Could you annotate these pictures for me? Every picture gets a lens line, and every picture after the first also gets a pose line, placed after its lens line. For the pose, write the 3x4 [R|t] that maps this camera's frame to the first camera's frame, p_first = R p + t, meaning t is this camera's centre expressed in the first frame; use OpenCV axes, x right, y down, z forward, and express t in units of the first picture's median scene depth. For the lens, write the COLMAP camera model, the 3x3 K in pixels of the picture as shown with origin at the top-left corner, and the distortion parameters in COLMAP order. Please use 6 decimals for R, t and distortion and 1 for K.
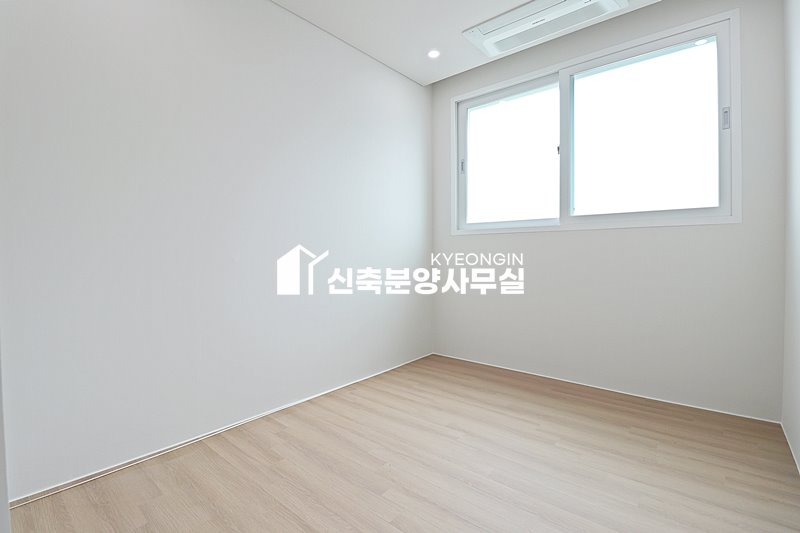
lens RADIAL K [[370.2, 0, 396.0], [0, 370.2, 261.0], [0, 0, 1]] dist [0.000605, -0.013439]
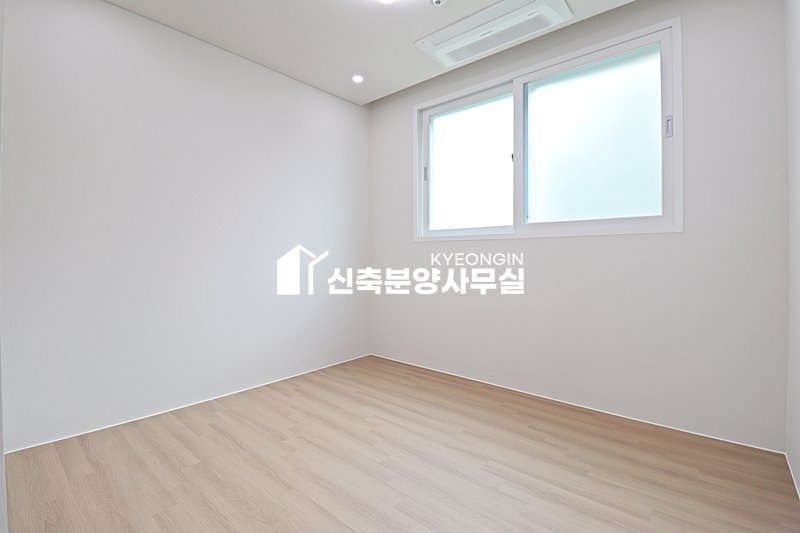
lens RADIAL K [[397.9, 0, 380.4], [0, 397.9, 268.3], [0, 0, 1]] dist [-0.000510, -0.000008]
pose [[0.998724, 0.005169, -0.050226, 0.137441], [-0.004938, 0.999977, 0.004715, -0.003422], [0.050249, -0.004461, 0.998727, -0.106187]]
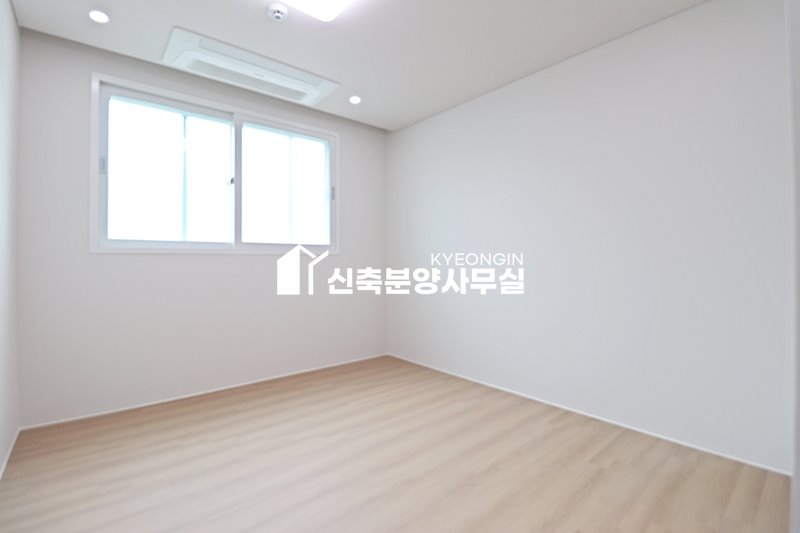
lens RADIAL K [[367.2, 0, 397.4], [0, 367.2, 259.3], [0, 0, 1]] dist [-0.000959, -0.012911]
pose [[0.177063, 0.029038, 0.983771, -0.575800], [0.034619, 0.998762, -0.035712, -0.011519], [-0.983590, 0.040381, 0.175838, 0.340708]]
